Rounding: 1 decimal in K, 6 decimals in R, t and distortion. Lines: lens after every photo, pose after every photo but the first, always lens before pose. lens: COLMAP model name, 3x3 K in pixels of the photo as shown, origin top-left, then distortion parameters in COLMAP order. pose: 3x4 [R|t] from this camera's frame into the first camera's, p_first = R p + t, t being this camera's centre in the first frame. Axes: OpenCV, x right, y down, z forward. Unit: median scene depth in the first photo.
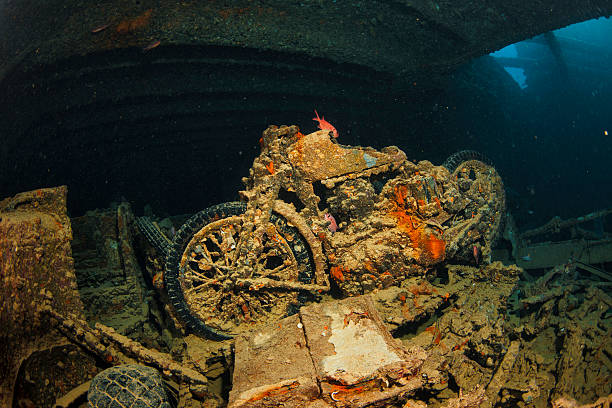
lens RADIAL K [[301.7, 0, 300.3], [0, 301.7, 209.8], [0, 0, 1]] dist [-0.320322, 0.056590]
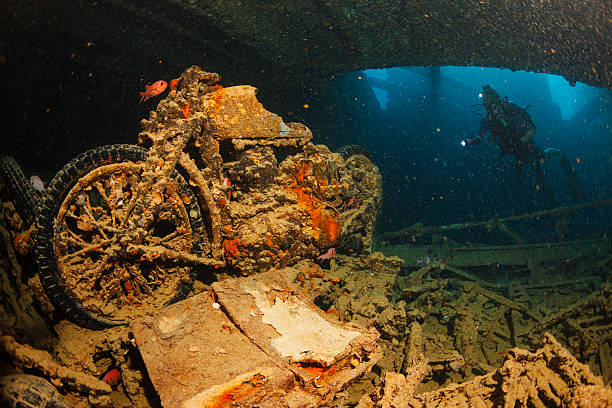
lens RADIAL K [[301.7, 0, 309.7], [0, 301.7, 209.6], [0, 0, 1]] dist [-0.320322, 0.056590]
pose [[0.794728, 0.111500, 0.596637, -0.231112], [-0.118535, 0.992566, -0.027602, 0.102376], [-0.595279, -0.048786, 0.802037, 0.178650]]
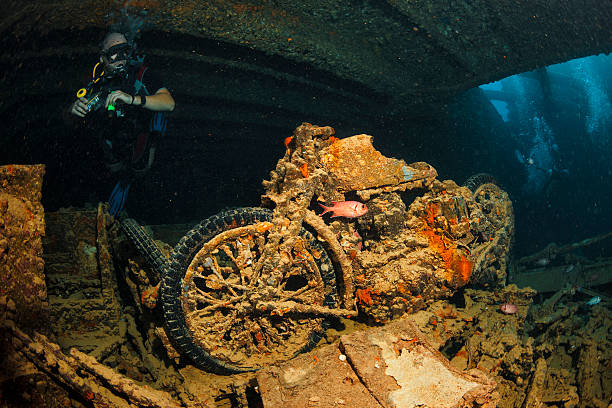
lens RADIAL K [[301.7, 0, 301.6], [0, 301.7, 208.3], [0, 0, 1]] dist [-0.320322, 0.056590]
pose [[0.989075, 0.070829, 0.129283, -0.200272], [-0.059419, 0.994161, -0.090077, 0.042044], [-0.134909, 0.081411, 0.987508, 0.157976]]
